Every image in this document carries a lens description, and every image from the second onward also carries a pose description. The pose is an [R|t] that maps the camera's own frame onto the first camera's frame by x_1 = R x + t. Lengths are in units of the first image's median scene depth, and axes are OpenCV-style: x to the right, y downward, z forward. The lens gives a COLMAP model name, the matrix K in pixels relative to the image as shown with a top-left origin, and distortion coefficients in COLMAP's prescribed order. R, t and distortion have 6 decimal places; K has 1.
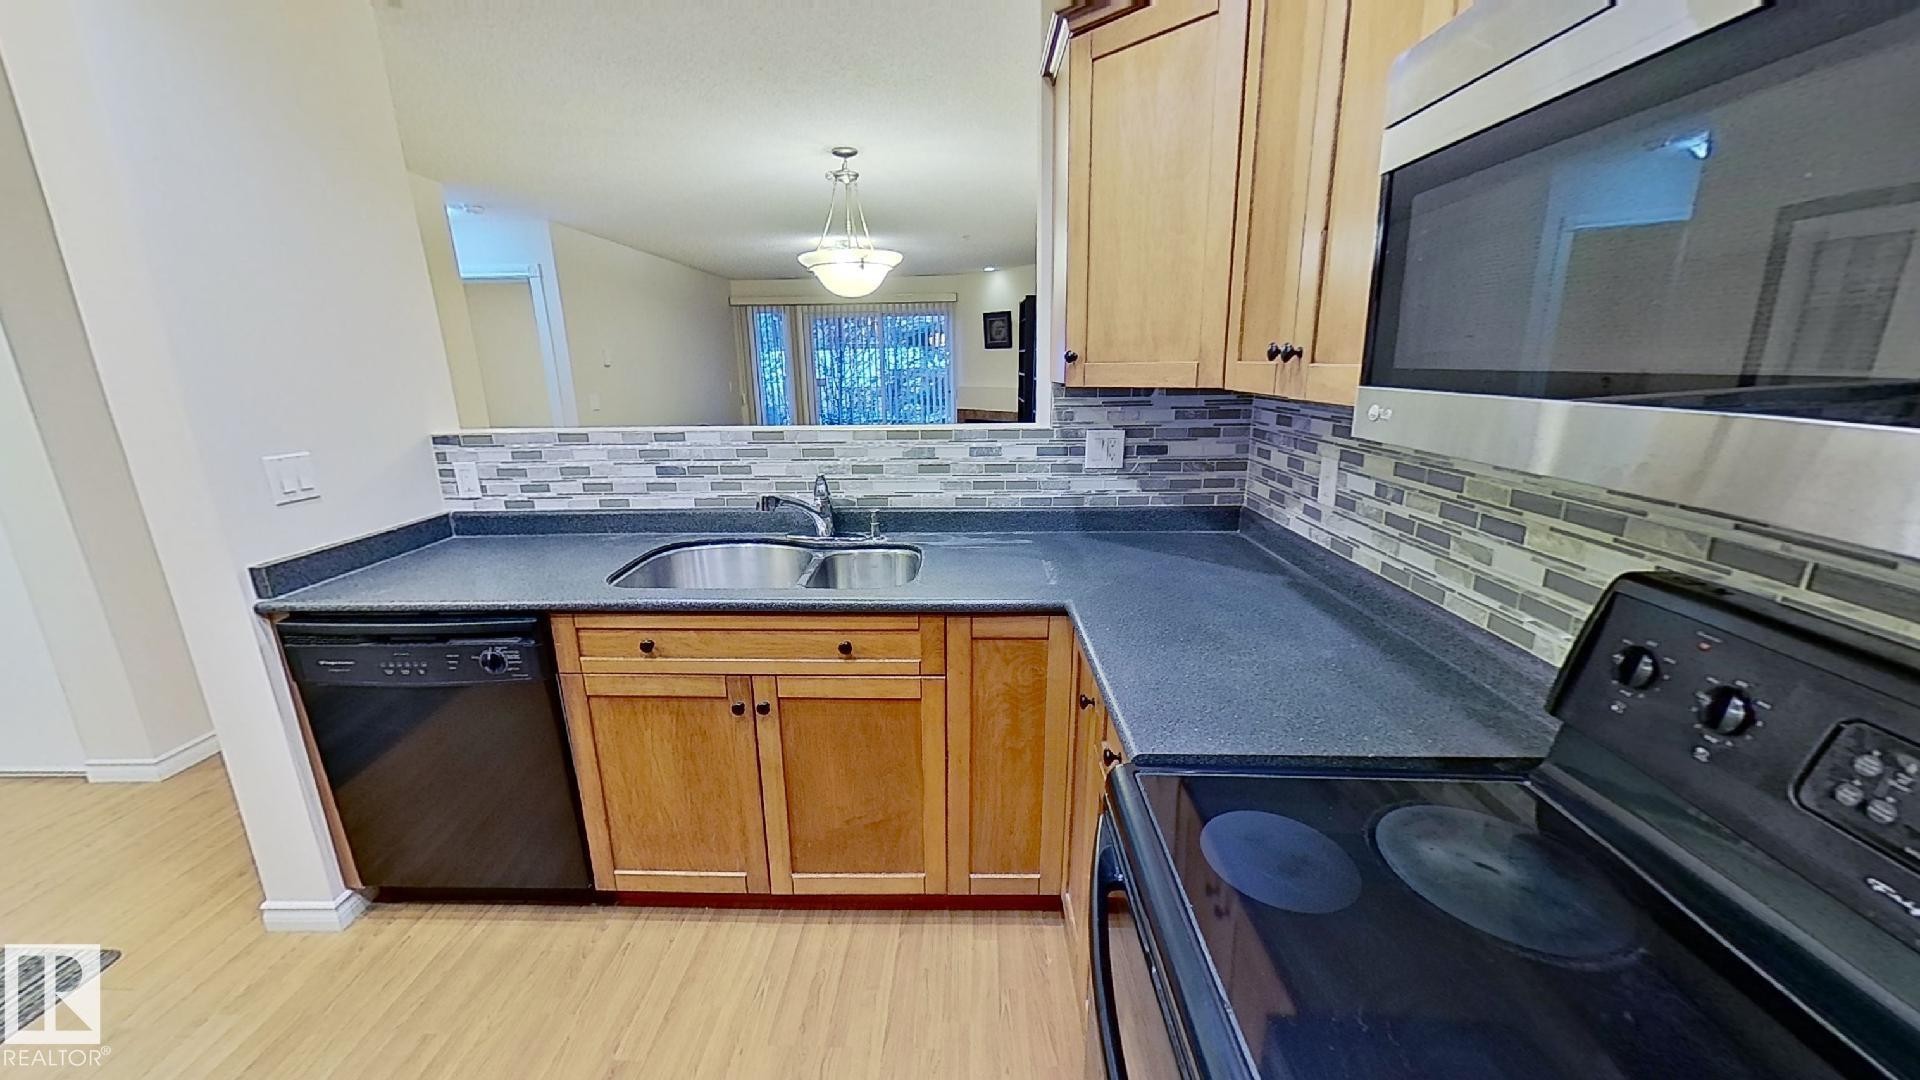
lens RADIAL K [[711.8, 0, 946.9], [0, 711.8, 538.4], [0, 0, 1]] dist [0.003902, -0.000006]
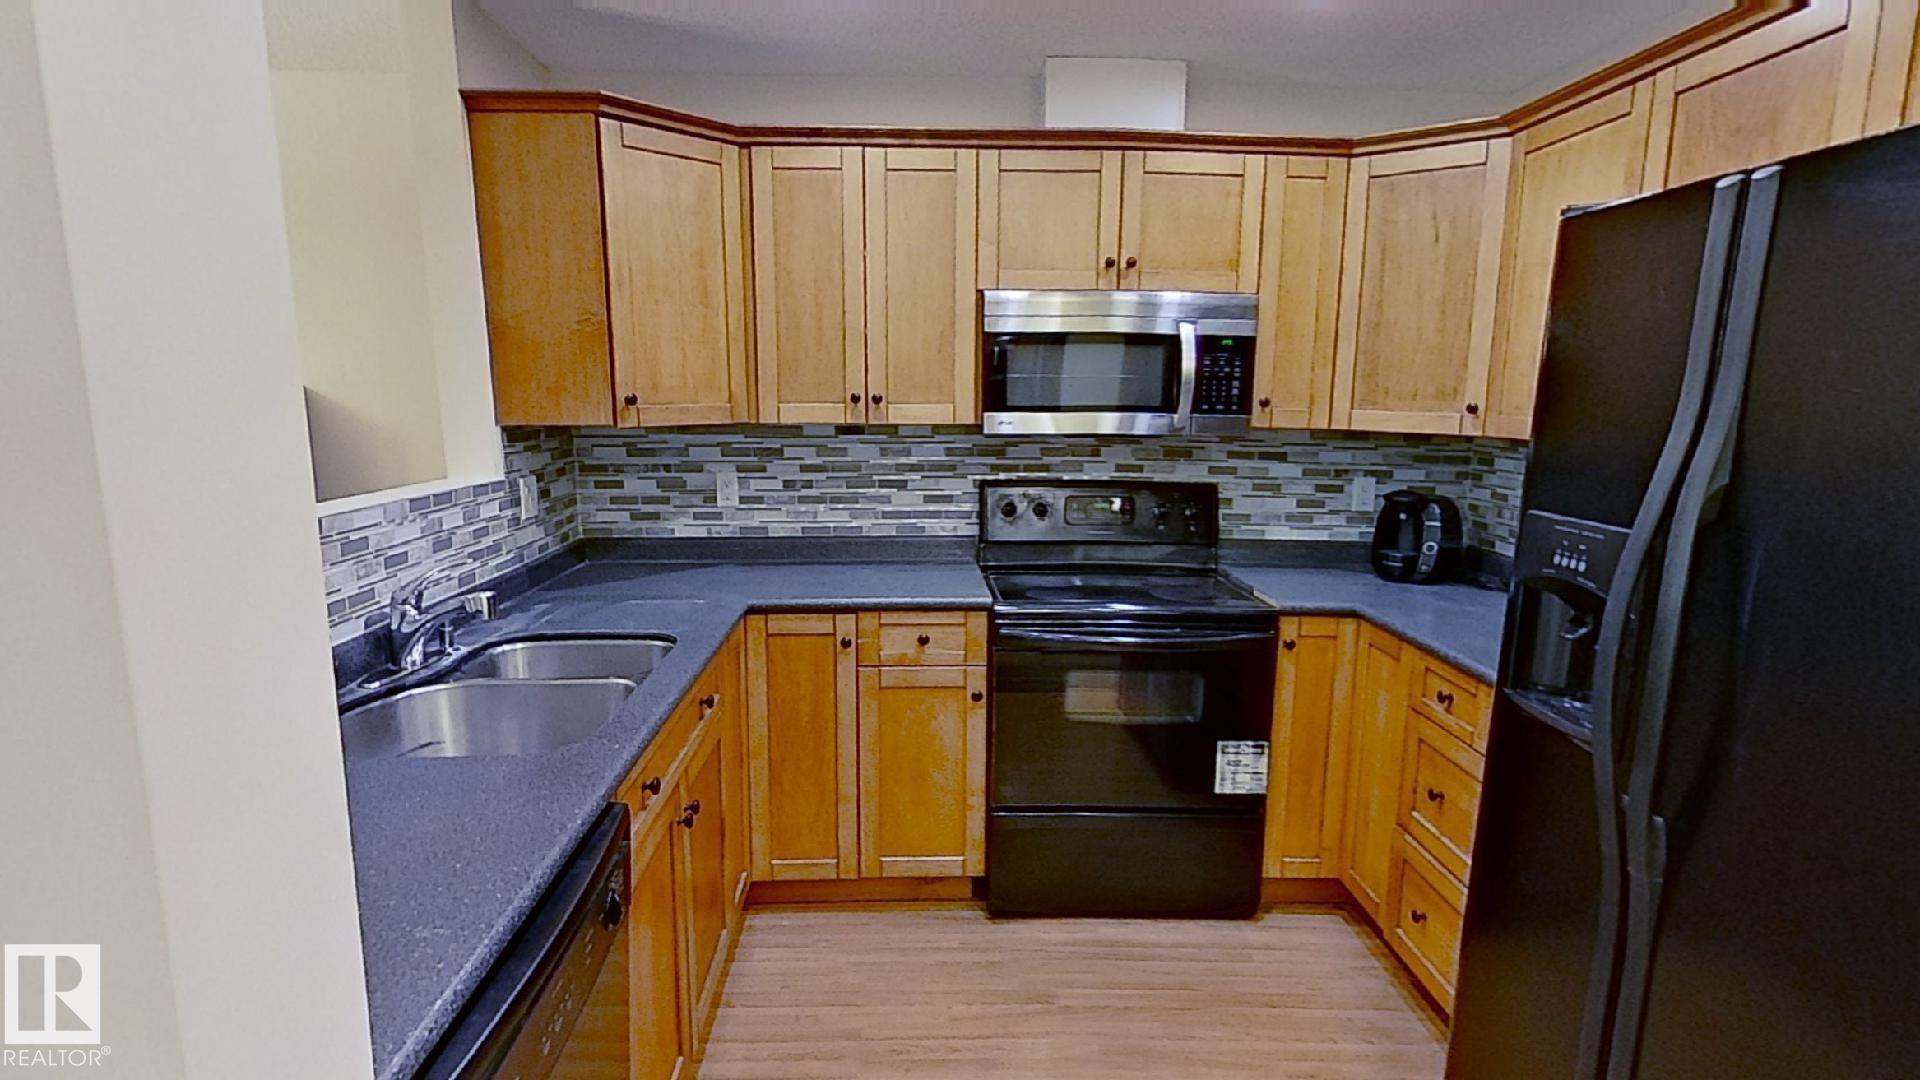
lens RADIAL K [[927.2, 0, 939.3], [0, 927.2, 555.4], [0, 0, 1]] dist [0.004481, 0.000382]
pose [[-0.069505, -0.151096, 0.986073, -1.040521], [0.245098, 0.955578, 0.163699, -0.120880], [-0.967004, 0.253062, -0.029385, 0.540931]]
